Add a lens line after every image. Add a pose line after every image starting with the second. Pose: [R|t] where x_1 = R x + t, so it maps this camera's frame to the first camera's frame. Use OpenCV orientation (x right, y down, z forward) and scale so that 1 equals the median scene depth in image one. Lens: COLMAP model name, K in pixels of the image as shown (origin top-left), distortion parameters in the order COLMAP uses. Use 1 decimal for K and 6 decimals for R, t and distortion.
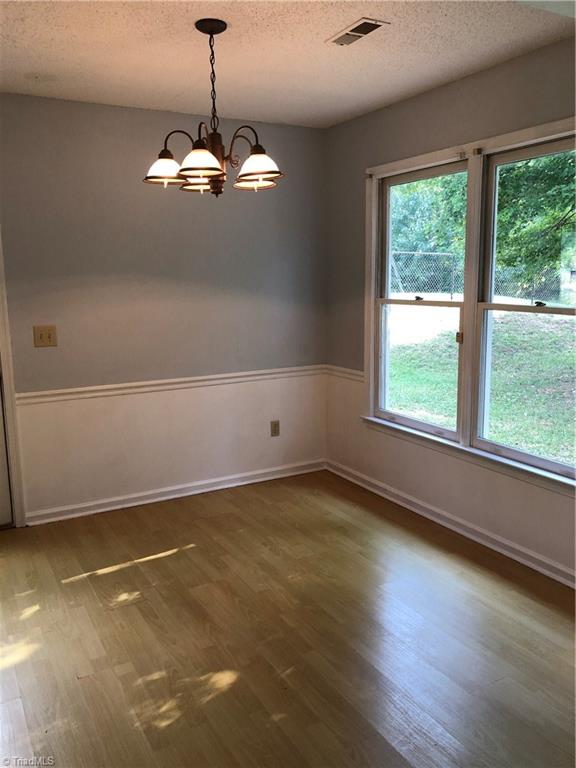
lens RADIAL K [[631.7, 0, 288.0], [0, 631.7, 384.0], [0, 0, 1]] dist [0.038099, -0.001663]
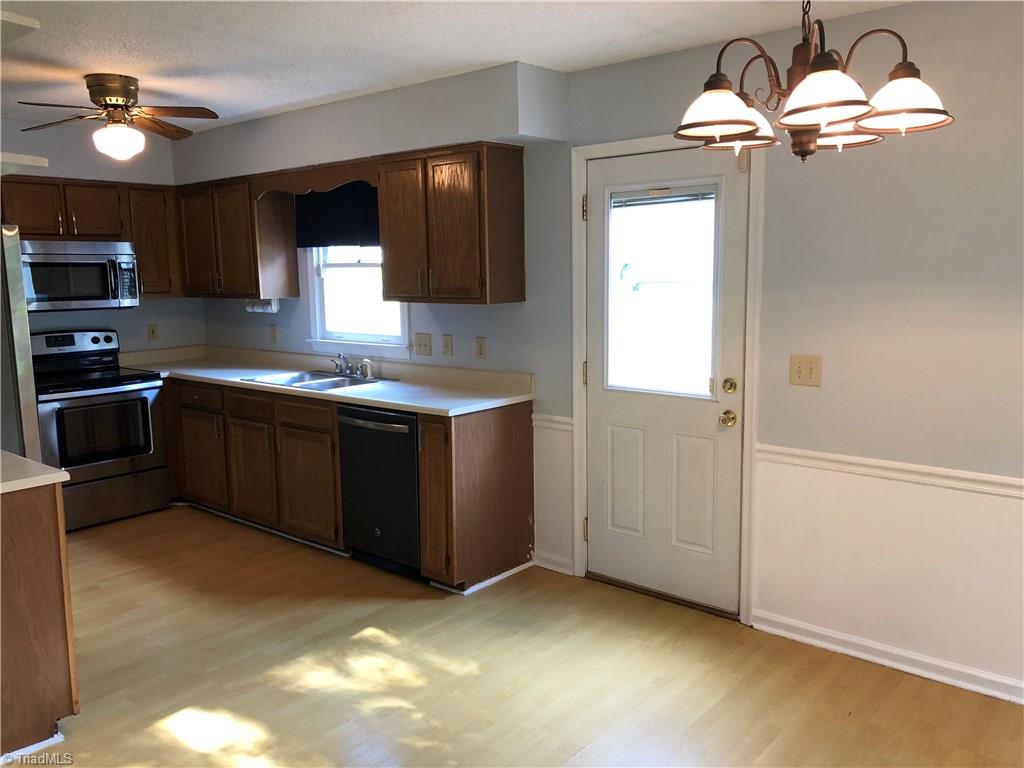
lens RADIAL K [[842.2, 0, 512.0], [0, 842.2, 384.0], [0, 0, 1]] dist [0.038099, -0.001663]
pose [[0.374029, 0.144160, -0.916144, 0.332771], [-0.154342, 0.983745, 0.091785, -0.094390], [0.914484, 0.107070, 0.390199, 0.354849]]
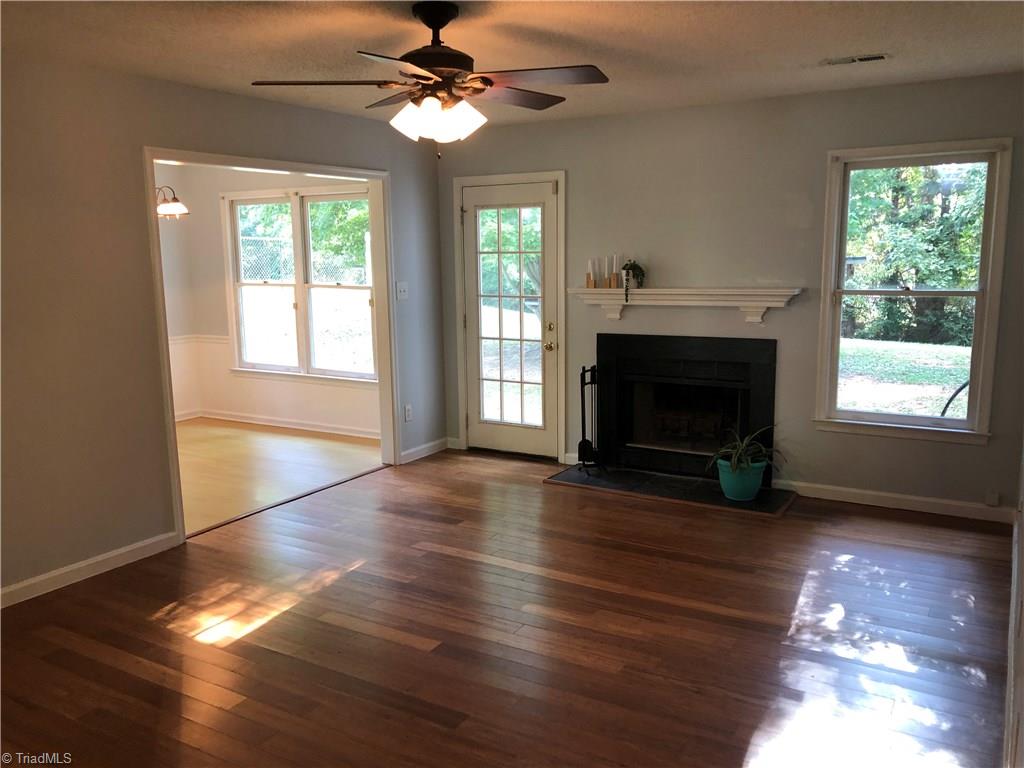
lens RADIAL K [[842.2, 0, 512.0], [0, 842.2, 384.0], [0, 0, 1]] dist [0.038099, -0.001663]
pose [[0.868914, -0.073112, 0.489533, -0.281744], [0.084610, 0.996413, -0.001367, 0.154907], [-0.487677, 0.042607, 0.871984, -1.009750]]
